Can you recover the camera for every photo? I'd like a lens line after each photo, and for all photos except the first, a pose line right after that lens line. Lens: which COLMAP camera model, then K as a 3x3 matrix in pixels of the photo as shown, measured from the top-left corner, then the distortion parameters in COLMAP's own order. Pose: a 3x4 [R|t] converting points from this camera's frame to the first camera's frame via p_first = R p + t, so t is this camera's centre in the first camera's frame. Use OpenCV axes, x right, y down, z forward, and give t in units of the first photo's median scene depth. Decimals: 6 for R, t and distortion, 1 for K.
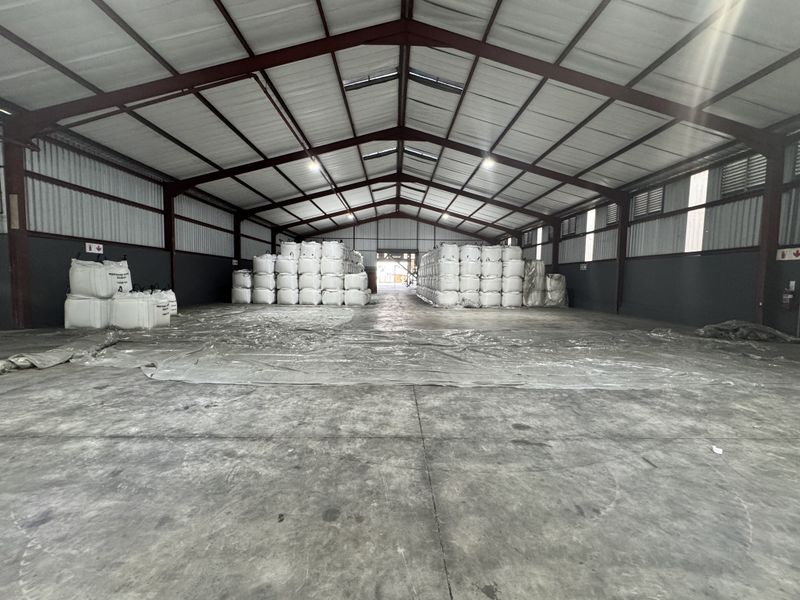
lens RADIAL K [[318.3, 0, 401.0], [0, 318.3, 298.6], [0, 0, 1]] dist [-0.000514, -0.000172]
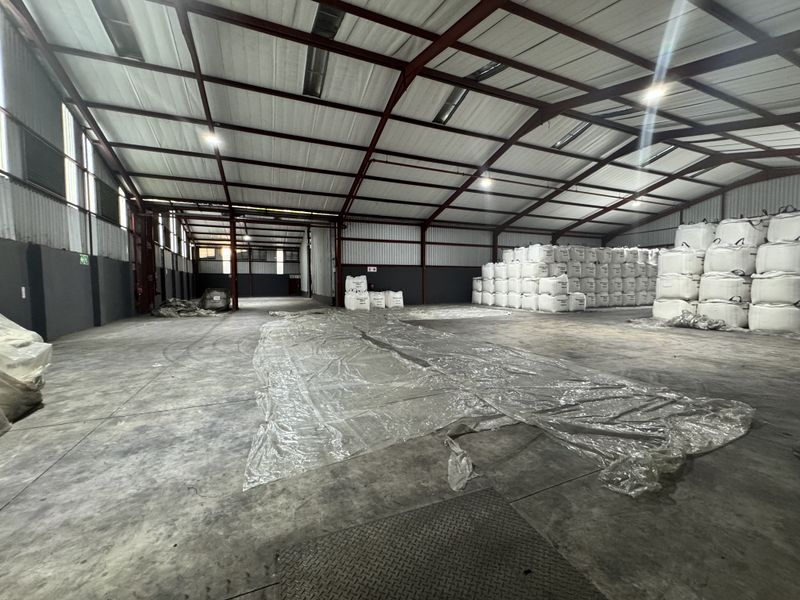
lens RADIAL K [[318.3, 0, 401.0], [0, 318.3, 298.6], [0, 0, 1]] dist [-0.000514, -0.000172]
pose [[0.372372, 0.032382, -0.927519, 0.678572], [-0.046577, 0.998784, 0.016170, -0.013301], [0.926914, 0.037180, 0.373427, 0.331572]]
